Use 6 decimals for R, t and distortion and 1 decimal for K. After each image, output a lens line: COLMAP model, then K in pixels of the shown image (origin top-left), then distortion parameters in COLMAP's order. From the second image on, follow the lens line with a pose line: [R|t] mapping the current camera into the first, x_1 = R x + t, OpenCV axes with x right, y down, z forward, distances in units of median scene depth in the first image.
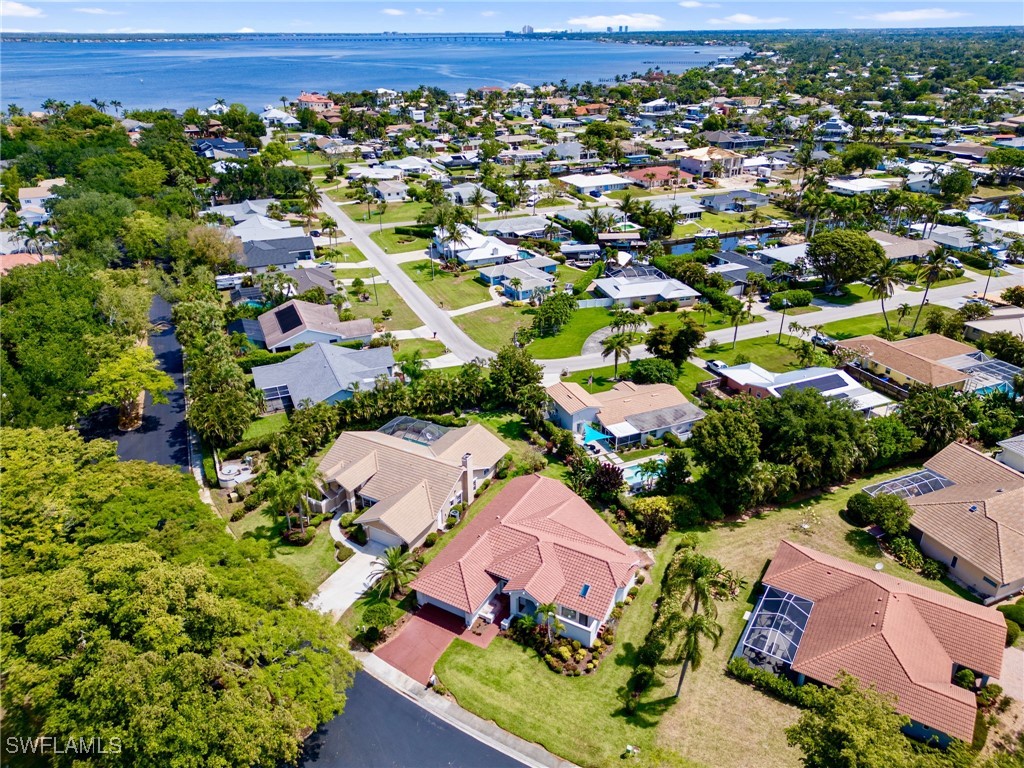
lens RADIAL K [[719.1, 0, 508.0], [0, 719.1, 382.6], [0, 0, 1]] dist [0.075413, -0.077610]
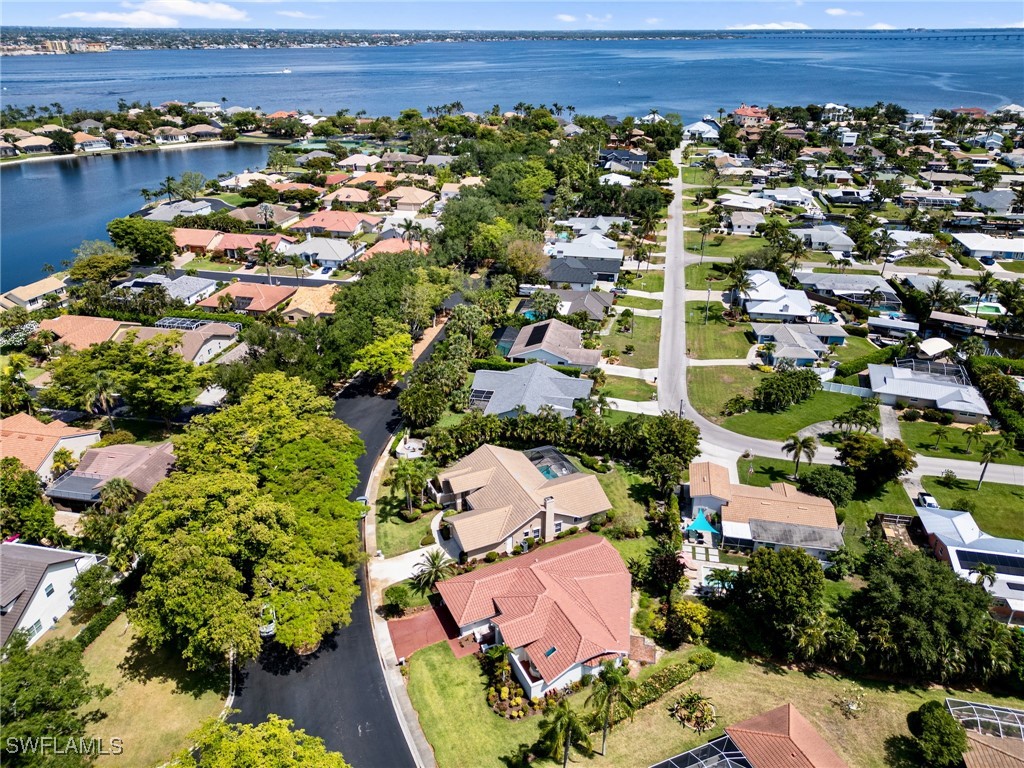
lens RADIAL K [[719.1, 0, 508.0], [0, 719.1, 382.6], [0, 0, 1]] dist [0.075413, -0.077610]
pose [[0.820235, 0.258758, -0.510156, 0.248705], [-0.256965, 0.963465, 0.075531, -0.084147], [0.511062, 0.069139, 0.856759, -0.000693]]
